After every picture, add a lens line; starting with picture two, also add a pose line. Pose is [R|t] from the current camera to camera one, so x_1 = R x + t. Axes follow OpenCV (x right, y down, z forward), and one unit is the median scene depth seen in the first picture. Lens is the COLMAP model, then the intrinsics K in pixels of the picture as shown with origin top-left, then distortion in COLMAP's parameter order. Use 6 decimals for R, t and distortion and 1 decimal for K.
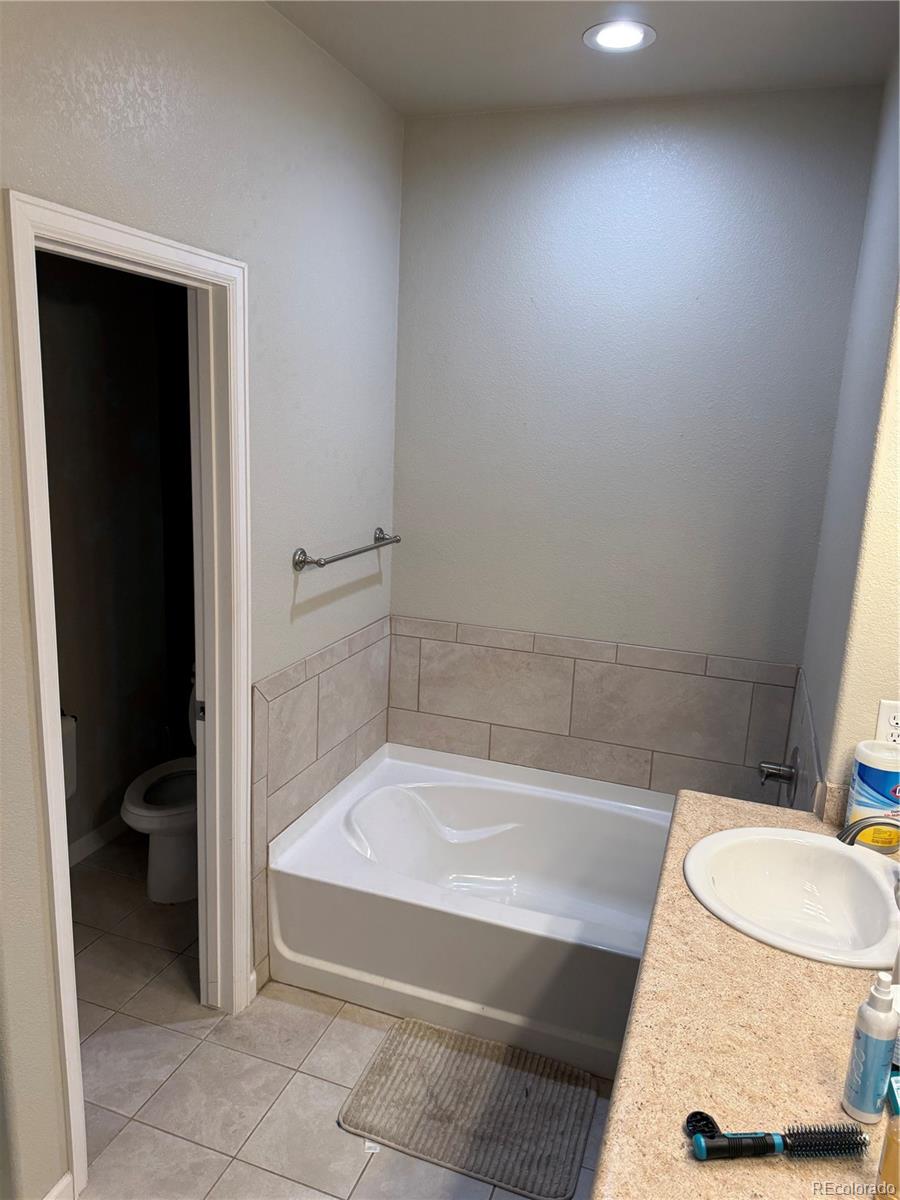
lens RADIAL K [[836.7, 0, 445.0], [0, 836.7, 599.6], [0, 0, 1]] dist [0.100433, -0.150969]
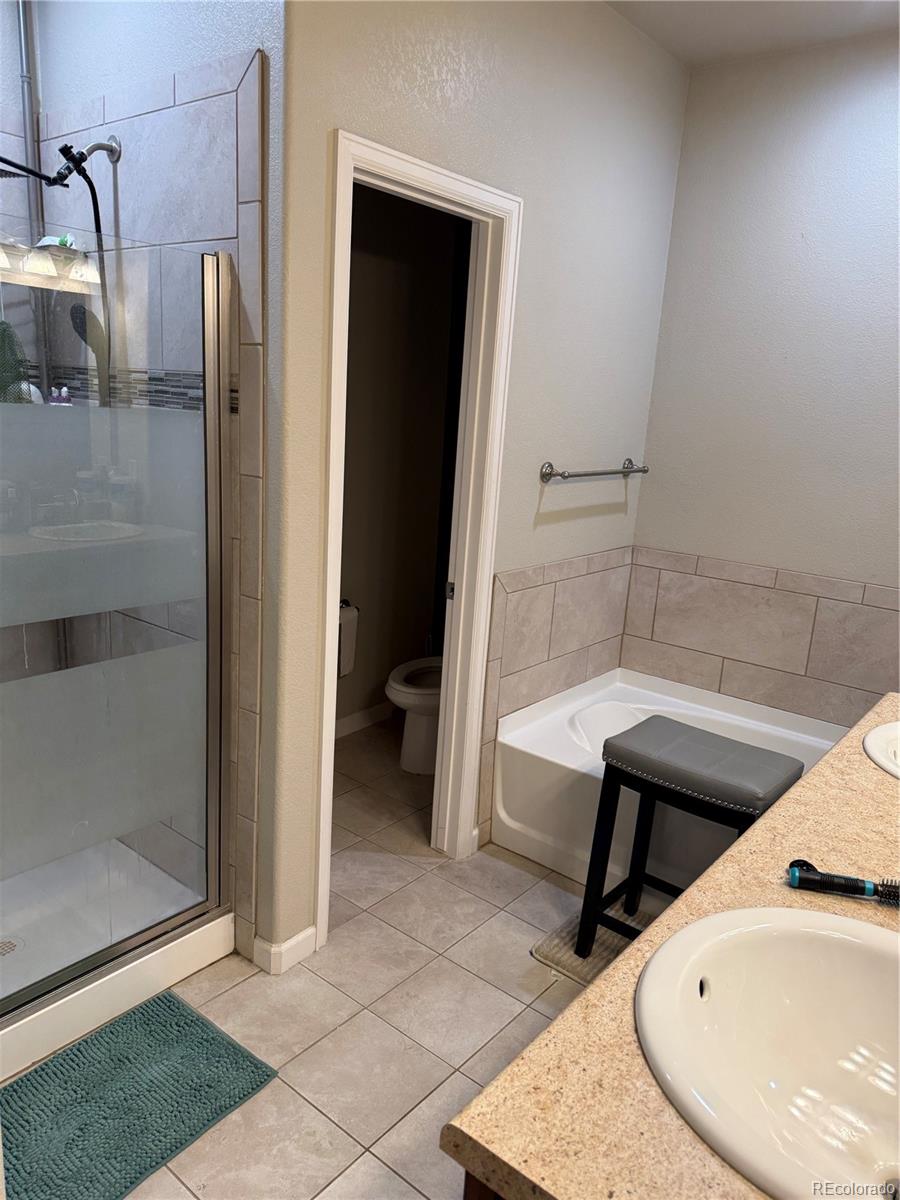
lens RADIAL K [[836.7, 0, 445.0], [0, 836.7, 599.6], [0, 0, 1]] dist [0.100433, -0.150969]
pose [[0.942566, 0.092987, -0.320816, 0.073622], [-0.091975, 0.995592, 0.018341, 0.113540], [0.321107, 0.012220, 0.946964, -0.101355]]
